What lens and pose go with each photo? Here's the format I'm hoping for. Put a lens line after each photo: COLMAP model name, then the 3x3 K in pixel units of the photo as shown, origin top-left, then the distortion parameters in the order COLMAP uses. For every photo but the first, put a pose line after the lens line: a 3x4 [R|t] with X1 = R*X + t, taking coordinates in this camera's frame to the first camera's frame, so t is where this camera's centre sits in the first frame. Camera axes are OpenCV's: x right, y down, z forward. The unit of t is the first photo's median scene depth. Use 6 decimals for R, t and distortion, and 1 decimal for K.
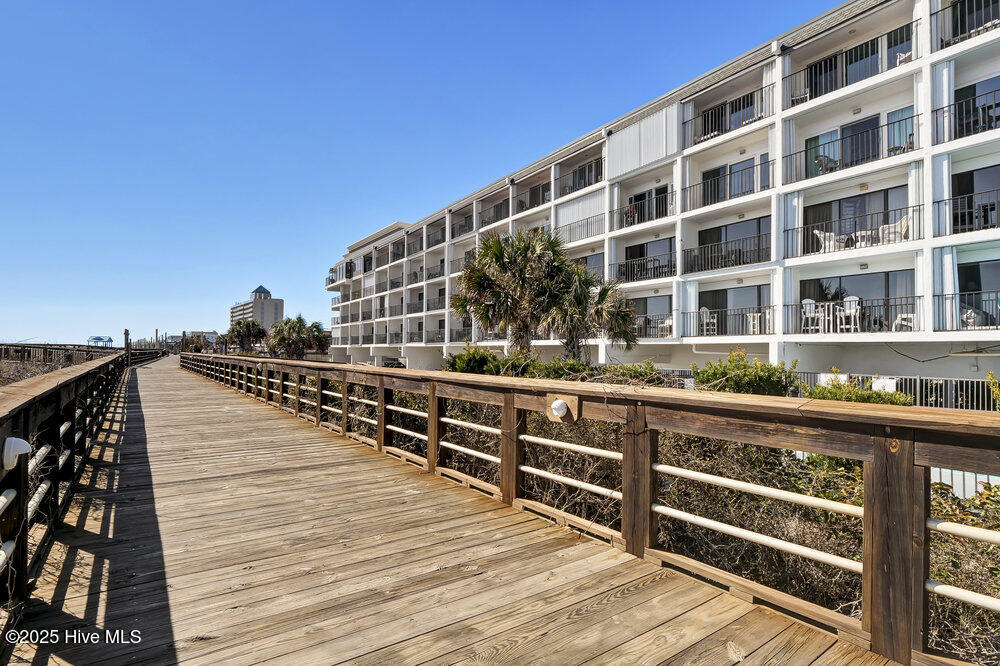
lens RADIAL K [[499.6, 0, 510.1], [0, 499.6, 347.3], [0, 0, 1]] dist [-0.000214, -0.004628]
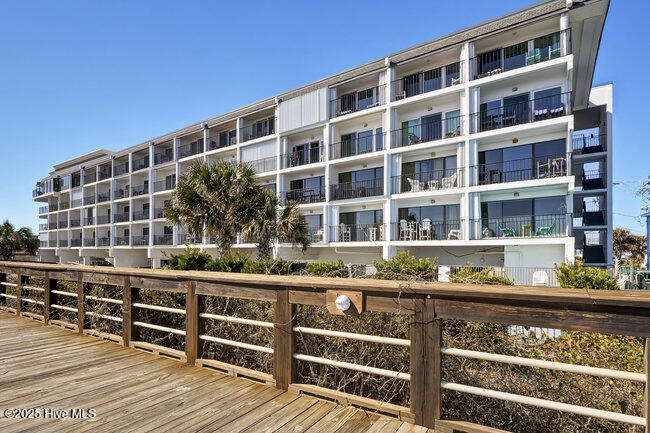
lens RADIAL K [[334.4, 0, 326.3], [0, 334.4, 253.4], [0, 0, 1]] dist [-0.007178, -0.003159]
pose [[0.930311, -0.005677, 0.366728, -0.056182], [0.001125, 0.999920, 0.012625, 0.000233], [-0.366770, -0.011332, 0.930242, 0.083003]]
